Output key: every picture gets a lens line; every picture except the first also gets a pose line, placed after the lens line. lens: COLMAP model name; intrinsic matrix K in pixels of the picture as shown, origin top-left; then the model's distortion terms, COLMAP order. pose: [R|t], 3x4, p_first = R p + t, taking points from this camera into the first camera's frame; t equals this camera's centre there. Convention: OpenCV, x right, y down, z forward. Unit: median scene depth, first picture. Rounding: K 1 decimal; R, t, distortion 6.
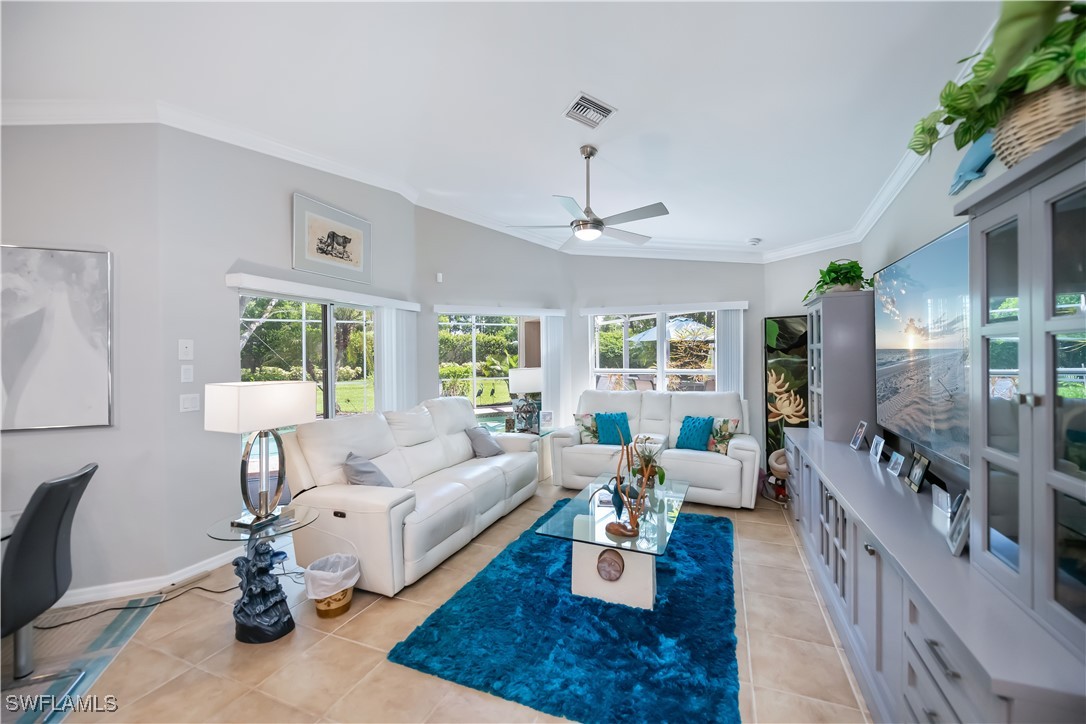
lens RADIAL K [[438.2, 0, 543.0], [0, 438.2, 362.0], [0, 0, 1]] dist [0.001160, 0.000049]
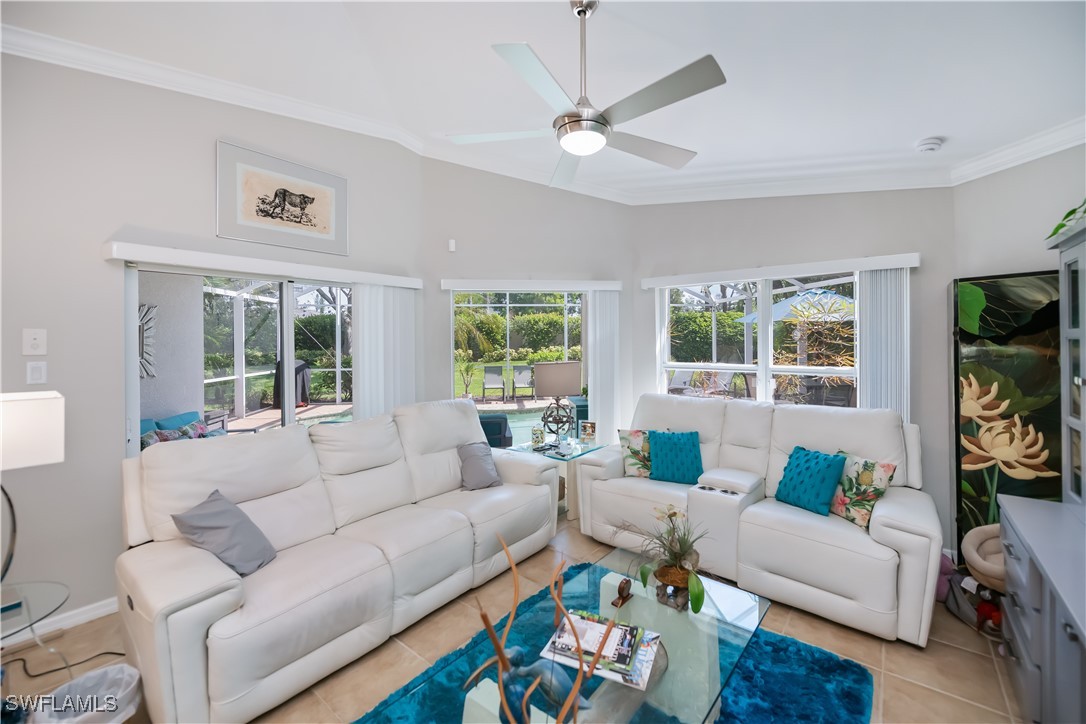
lens RADIAL K [[441.8, 0, 541.7], [0, 441.8, 343.5], [0, 0, 1]] dist [-0.004077, -0.000577]
pose [[0.958322, 0.003928, -0.285662, 0.172012], [-0.004365, 0.999990, -0.000891, -0.018461], [0.285656, 0.002101, 0.958330, 0.331923]]
